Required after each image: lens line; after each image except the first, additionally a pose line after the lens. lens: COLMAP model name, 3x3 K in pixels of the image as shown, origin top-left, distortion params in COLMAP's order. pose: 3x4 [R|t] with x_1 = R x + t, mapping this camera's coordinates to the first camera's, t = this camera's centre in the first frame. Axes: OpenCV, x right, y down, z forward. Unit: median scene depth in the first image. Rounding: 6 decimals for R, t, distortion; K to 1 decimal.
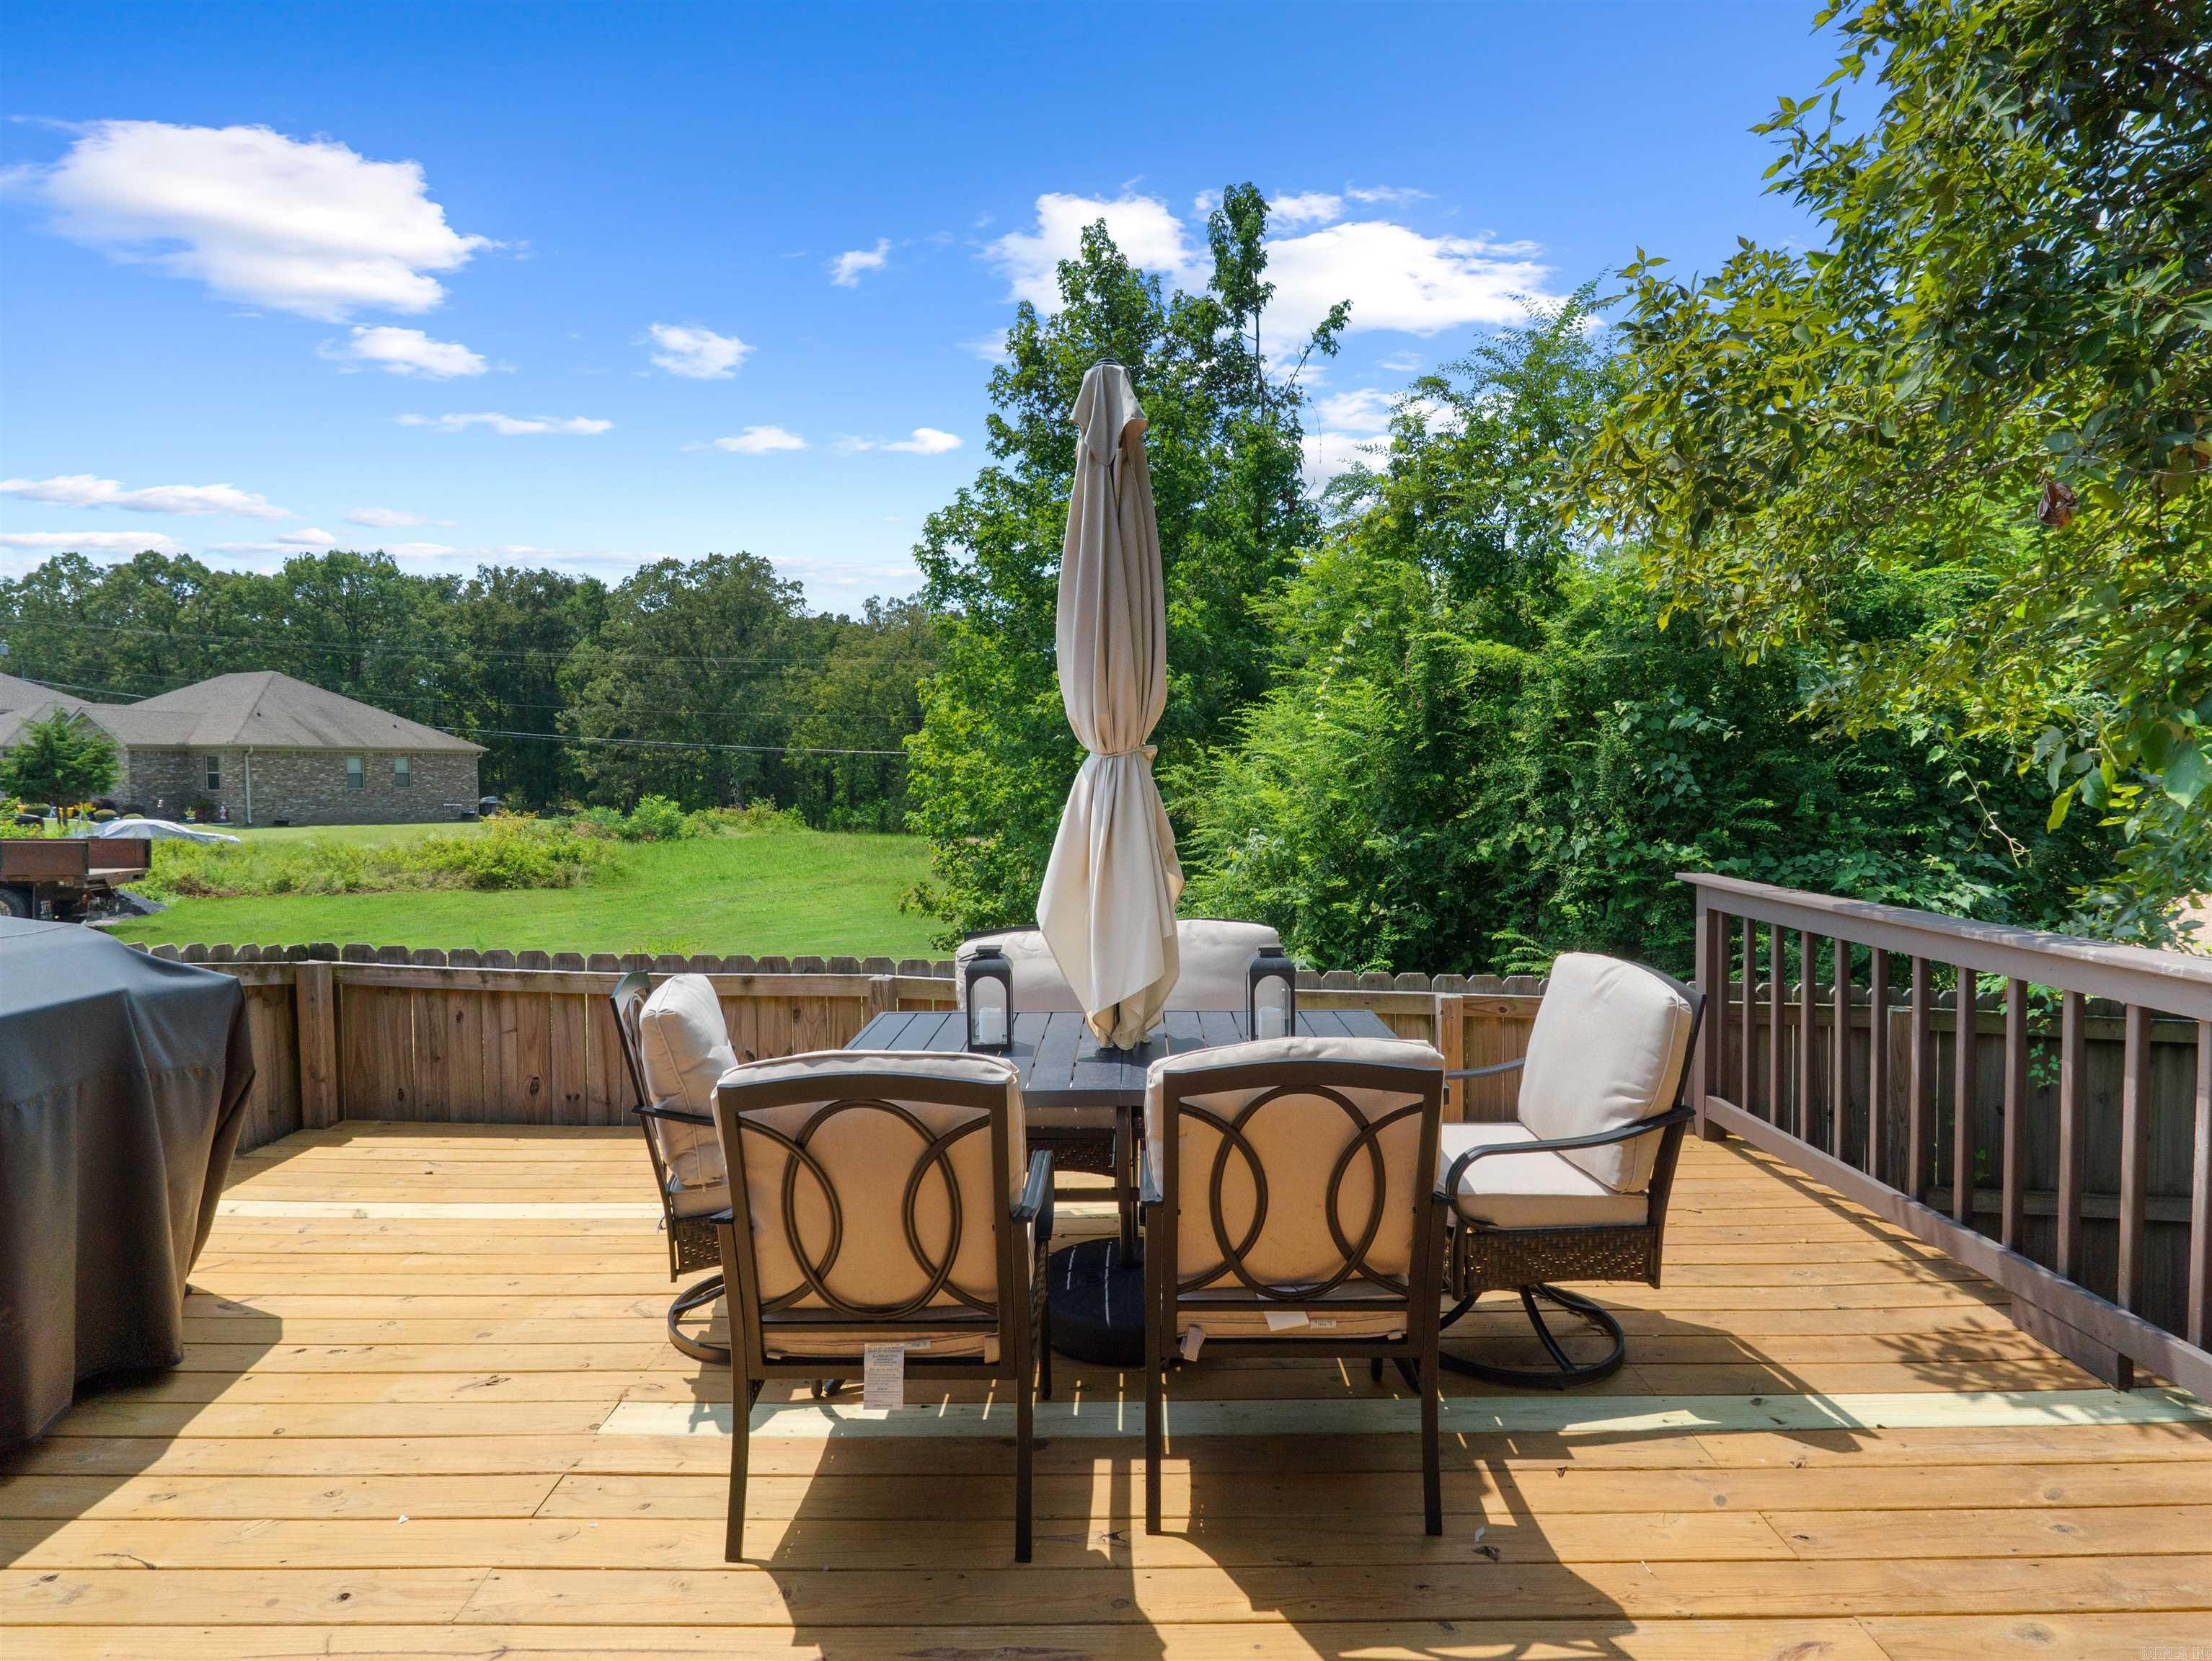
lens RADIAL K [[1162.6, 0, 1106.0], [0, 1162.6, 830.5], [0, 0, 1]] dist [-0.011468, -0.000384]
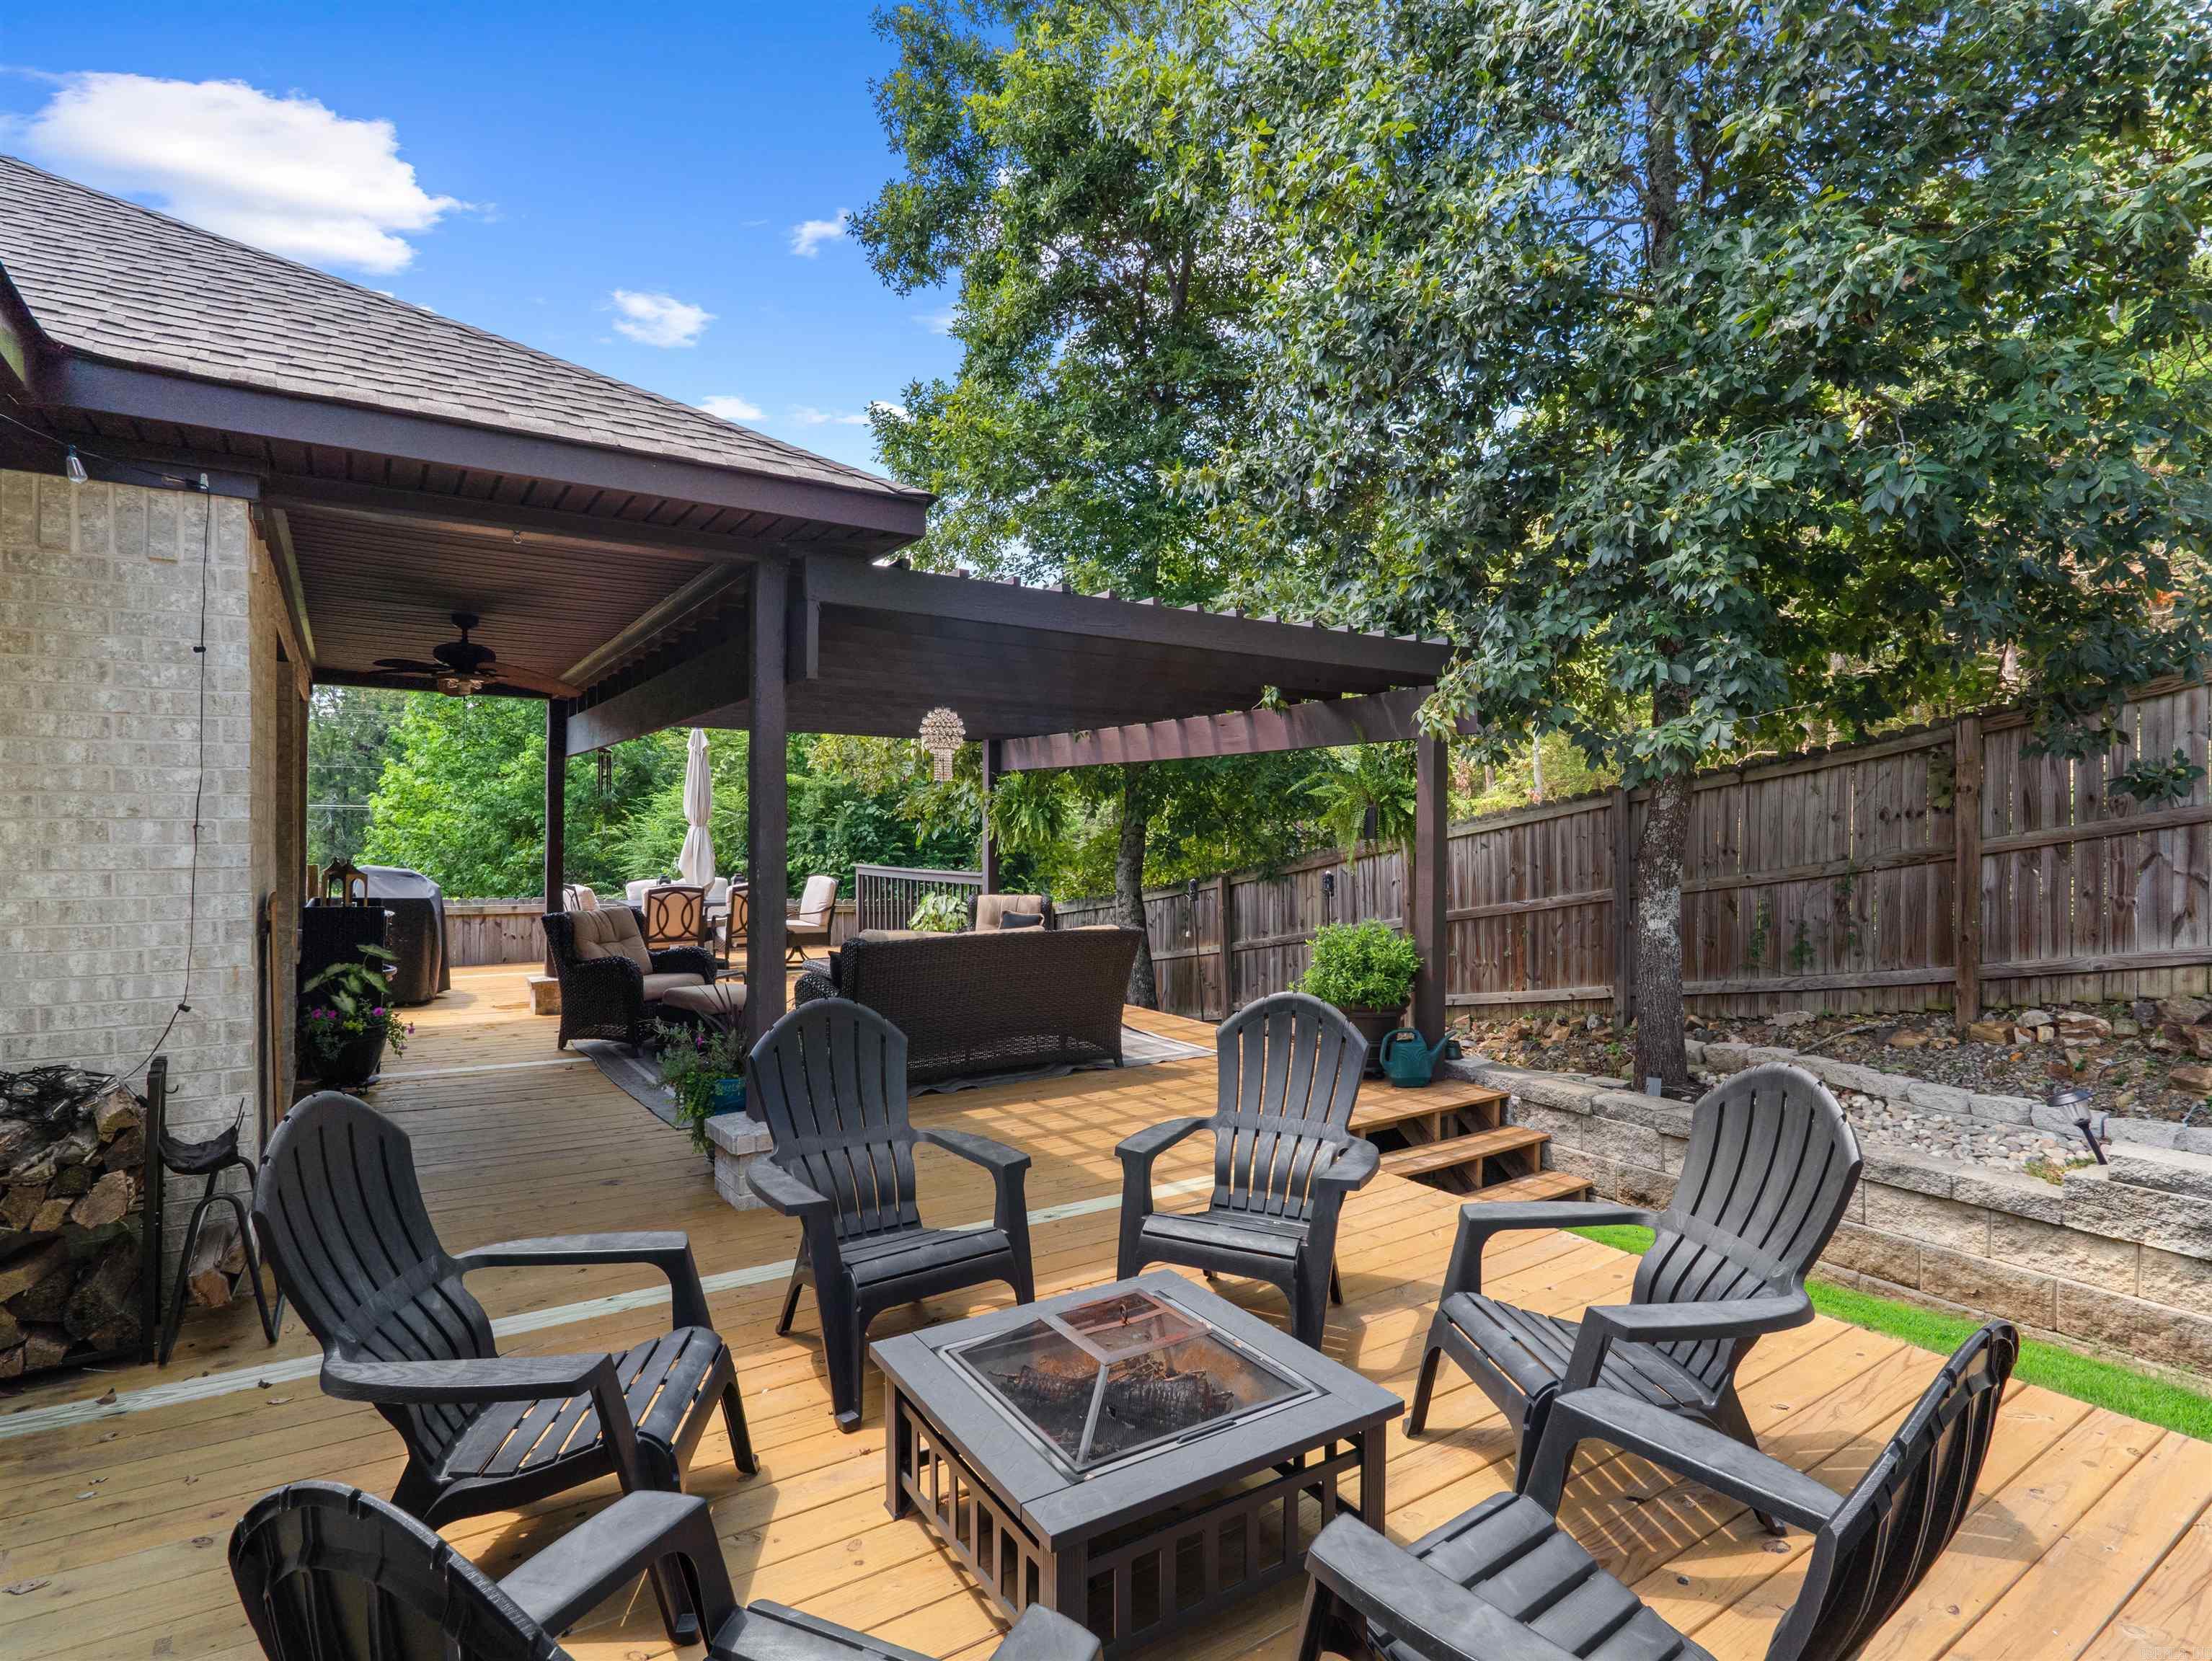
lens RADIAL K [[1141.7, 0, 1104.3], [0, 1141.7, 836.7], [0, 0, 1]] dist [-0.005388, 0.000472]
pose [[0.831833, 0.007637, 0.554973, -0.392261], [0.016316, 0.999137, -0.038206, 0.055977], [-0.554786, 0.040836, 0.830990, -1.175642]]
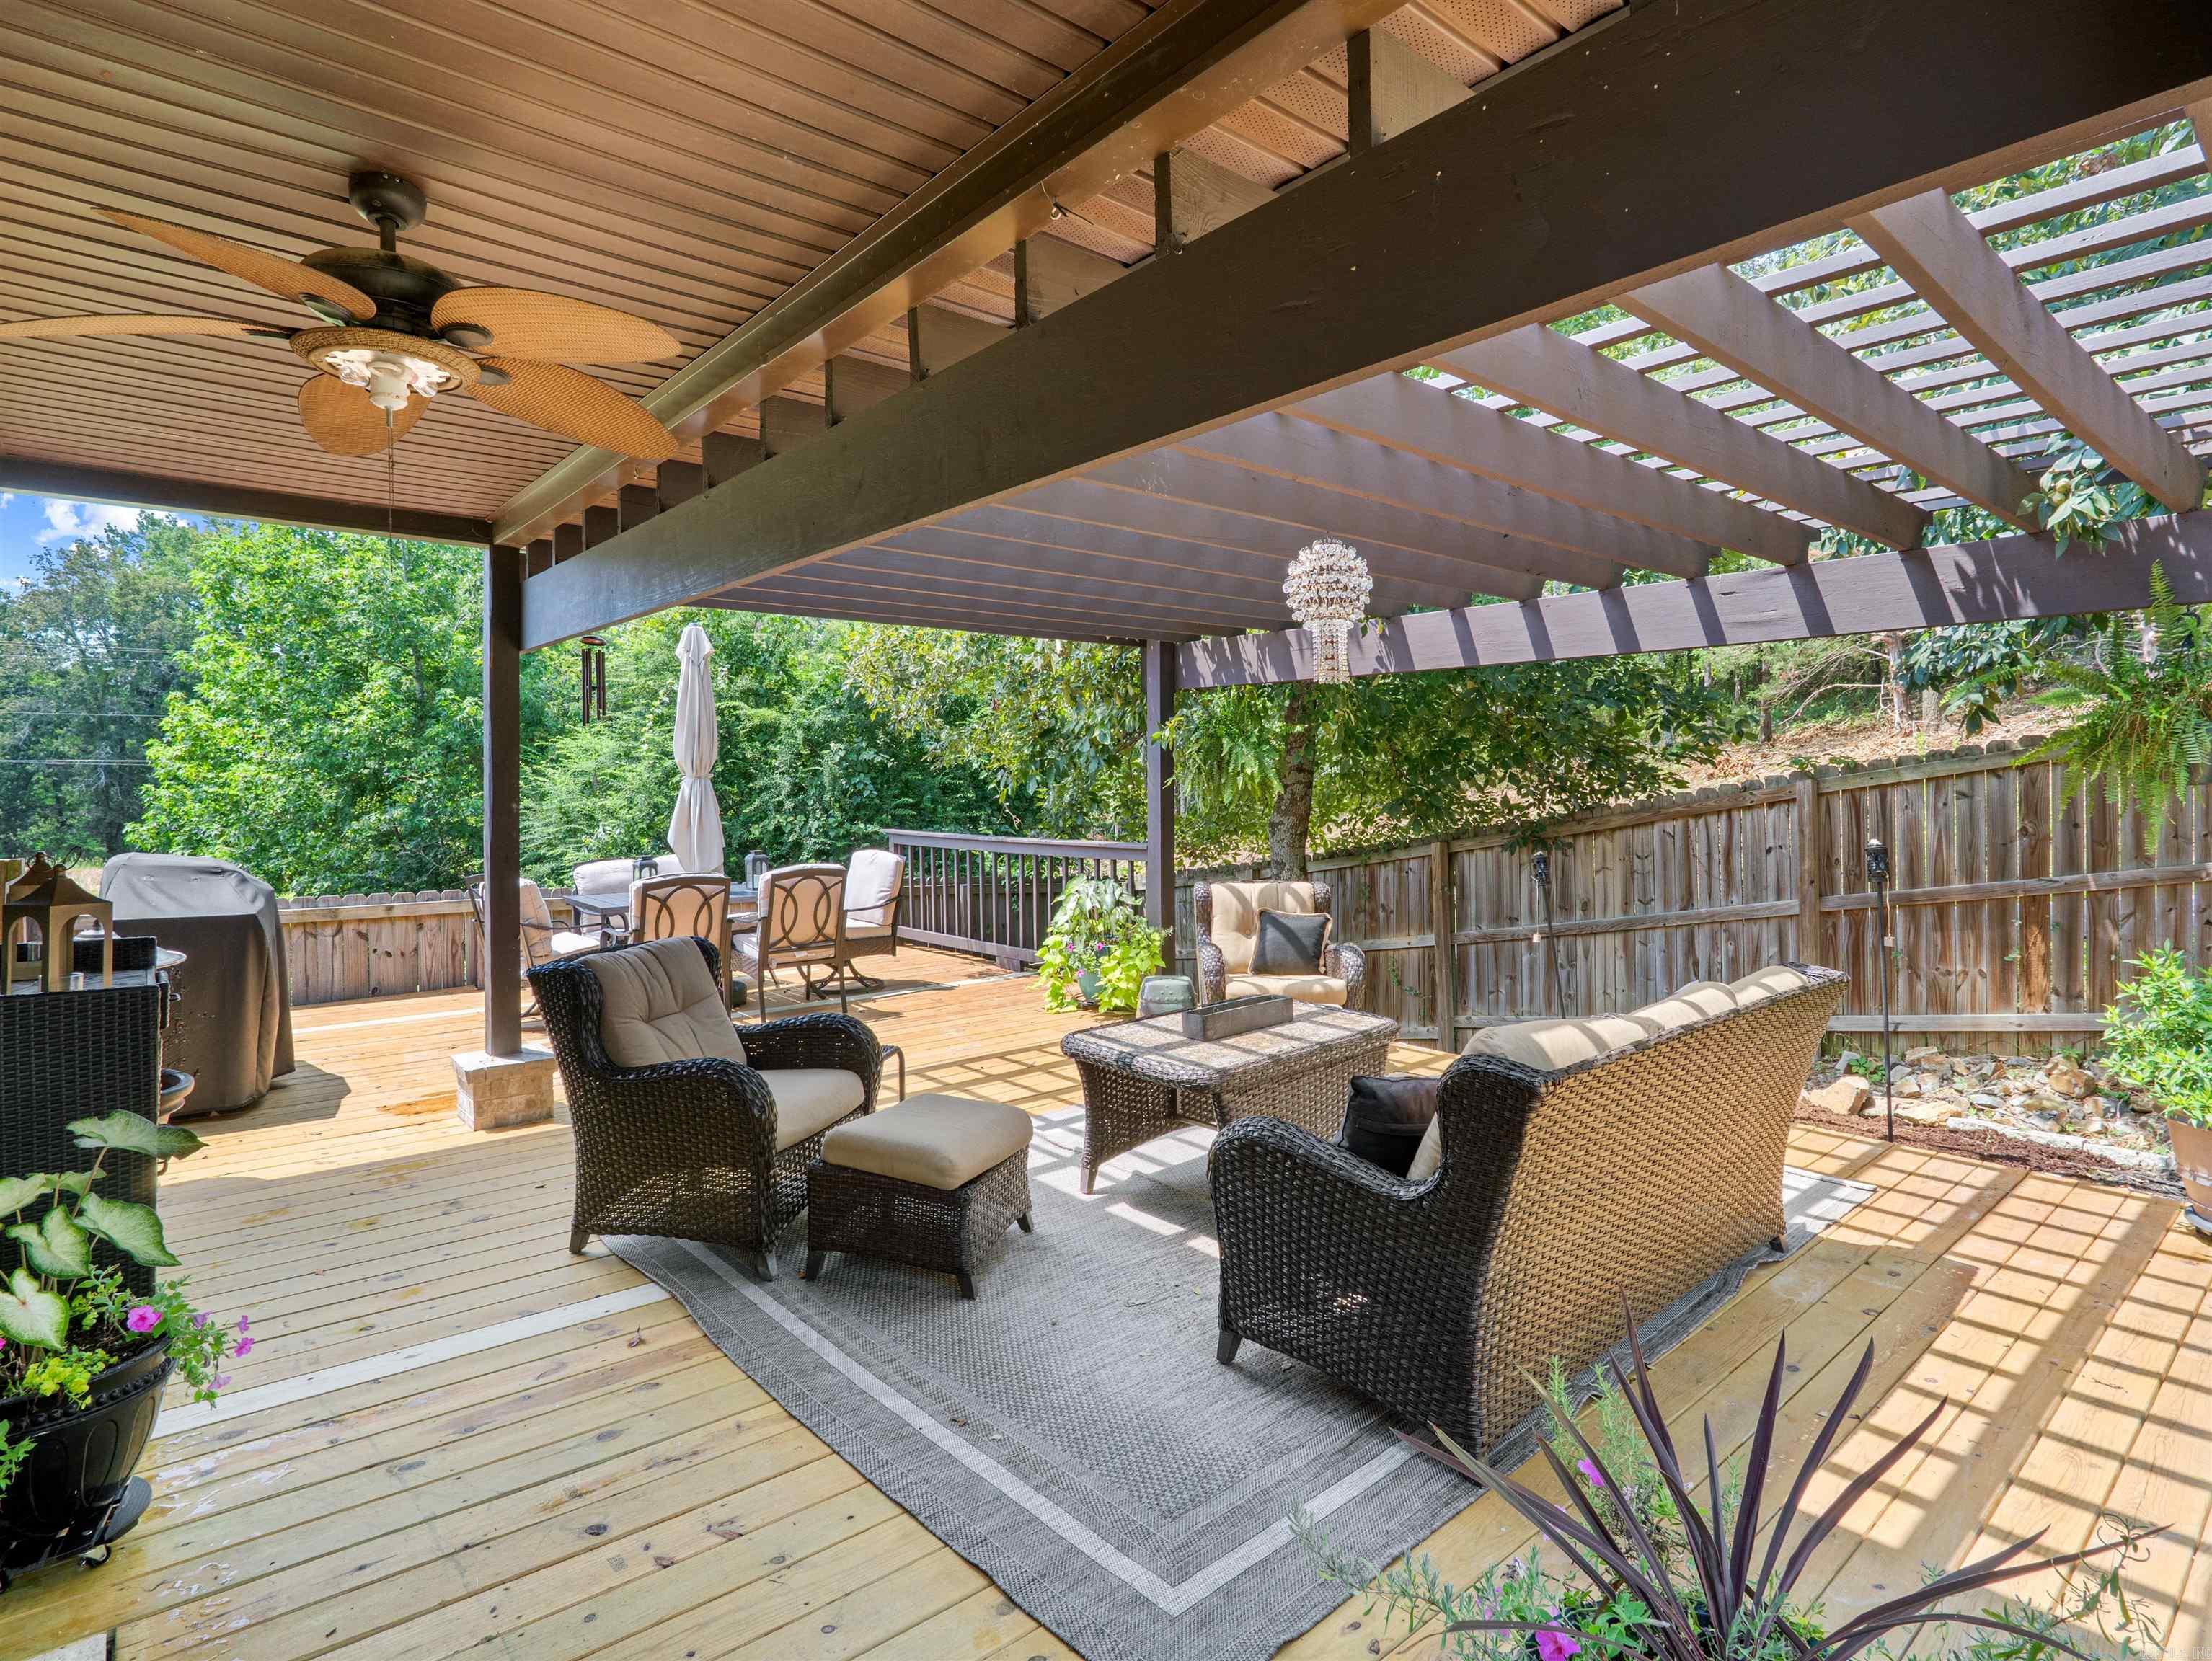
lens RADIAL K [[1152.9, 0, 1105.4], [0, 1152.9, 794.6], [0, 0, 1]] dist [-0.004730, -0.000925]
pose [[0.760494, -0.005124, 0.649325, -0.373323], [0.031321, 0.999094, -0.028800, 0.028625], [-0.648589, 0.042240, 0.759965, -0.585138]]
